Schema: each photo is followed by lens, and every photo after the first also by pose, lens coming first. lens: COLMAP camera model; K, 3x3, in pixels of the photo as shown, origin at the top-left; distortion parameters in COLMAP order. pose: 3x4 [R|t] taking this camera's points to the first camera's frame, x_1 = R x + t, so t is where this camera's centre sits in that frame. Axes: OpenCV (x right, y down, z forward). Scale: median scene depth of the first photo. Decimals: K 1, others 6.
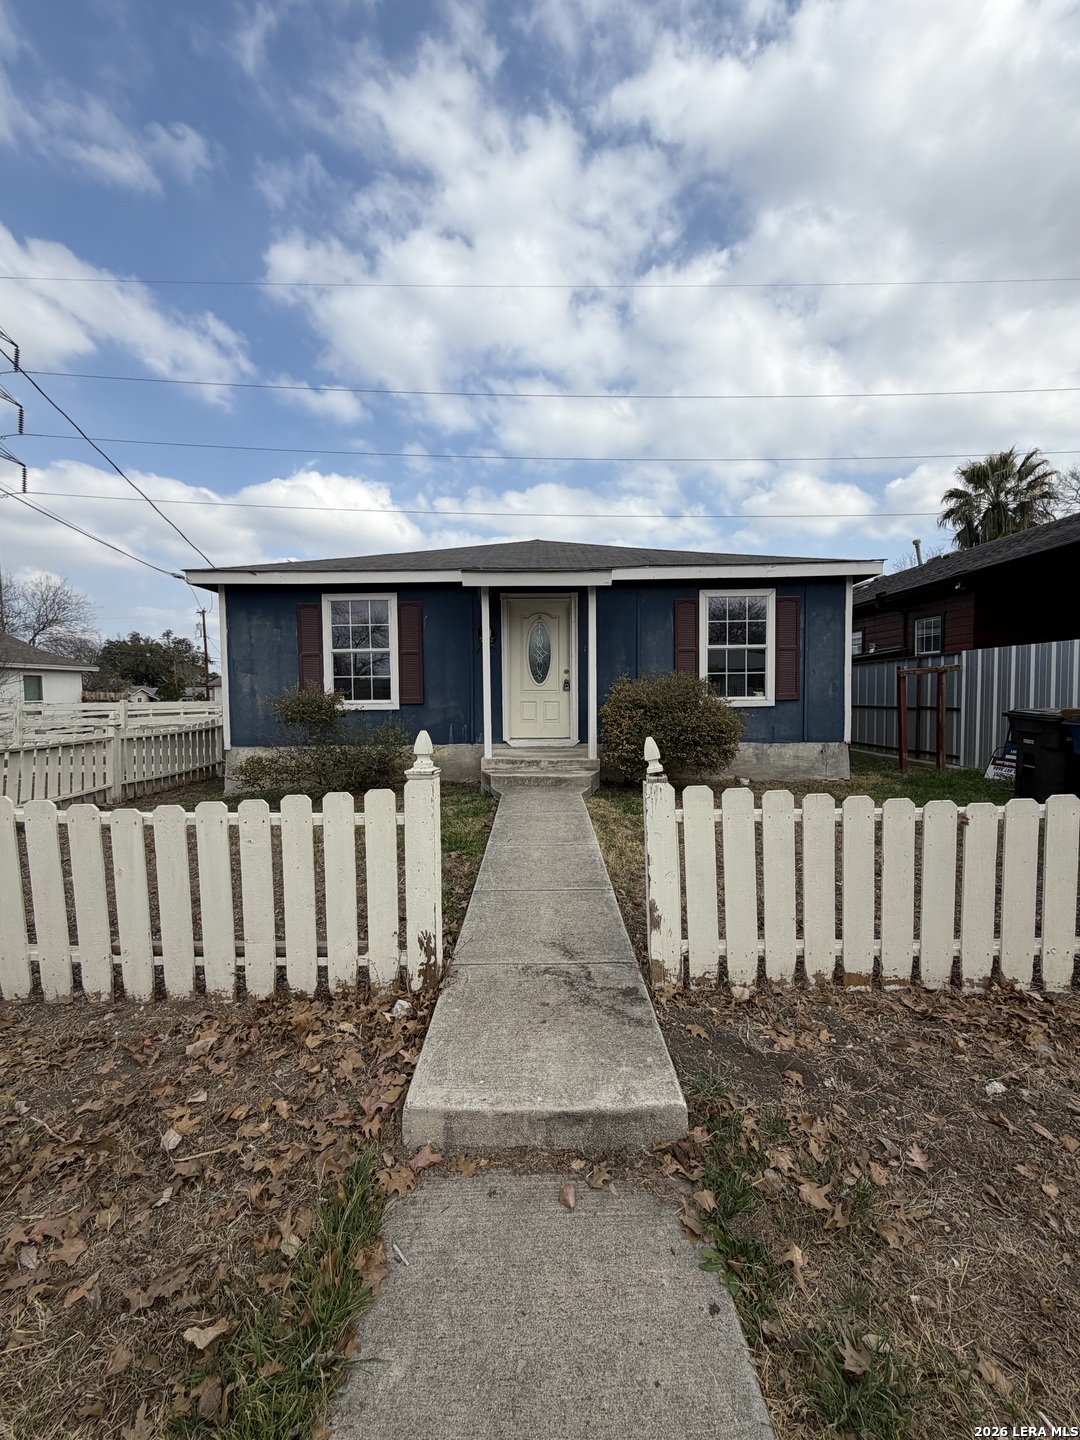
lens RADIAL K [[577.0, 0, 539.3], [0, 577.0, 720.7], [0, 0, 1]] dist [-0.002113, 0.000777]
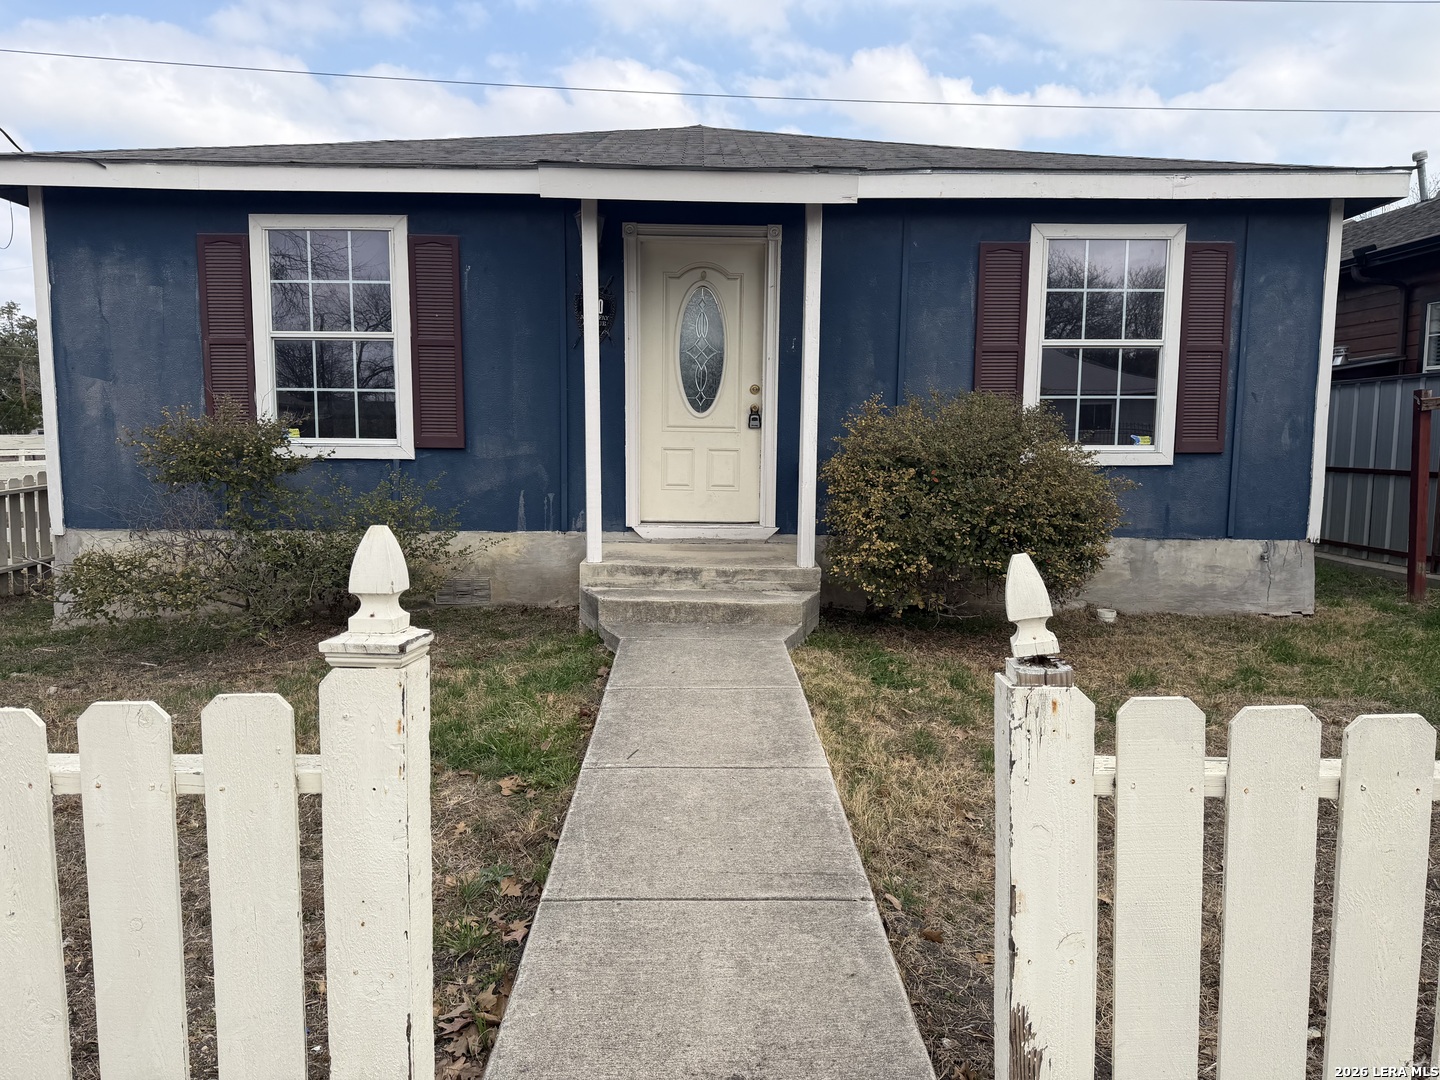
lens RADIAL K [[1014.5, 0, 717.2], [0, 1014.5, 551.3], [0, 0, 1]] dist [0.059851, -0.072981]
pose [[0.999621, 0.015818, 0.022516, -0.003803], [-0.017293, 0.997610, 0.066898, -0.004159], [-0.021404, -0.067262, 0.997506, 0.137877]]
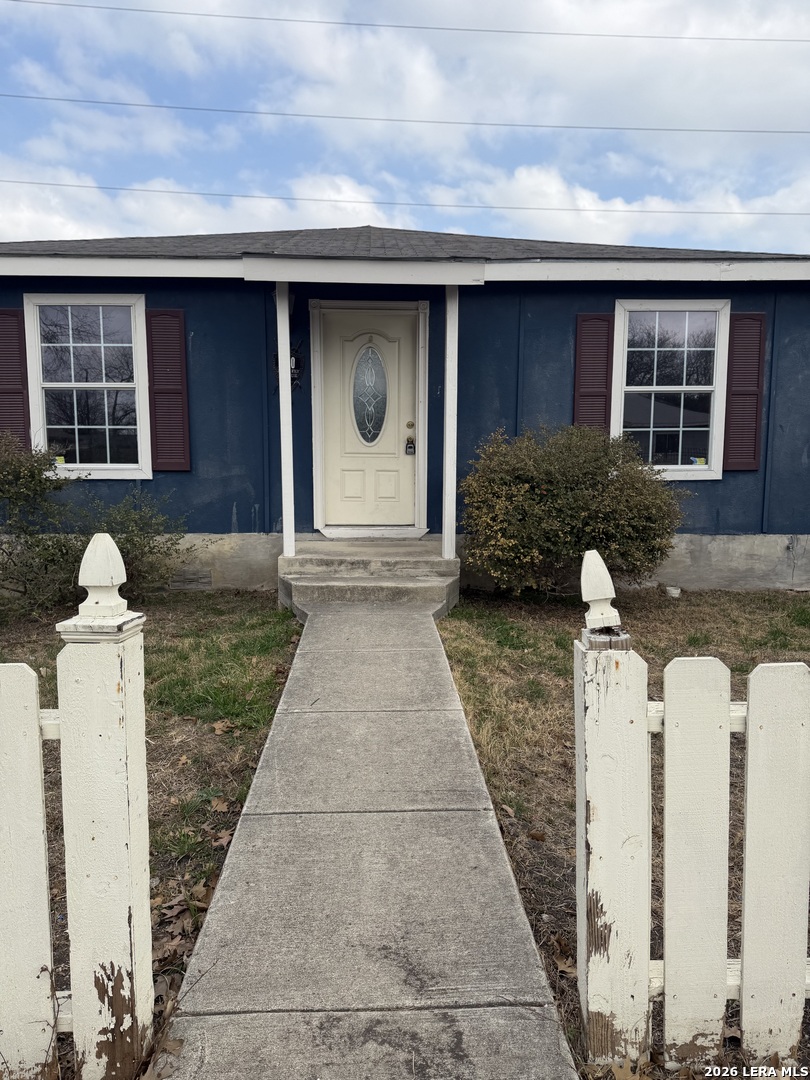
lens RADIAL K [[760.9, 0, 404.6], [0, 760.9, 549.3], [0, 0, 1]] dist [0.059851, -0.072981]
pose [[0.999036, 0.006407, 0.043431, 0.003874], [-0.009498, 0.997406, 0.071356, -0.005499], [-0.042862, -0.071700, 0.996505, 0.140586]]
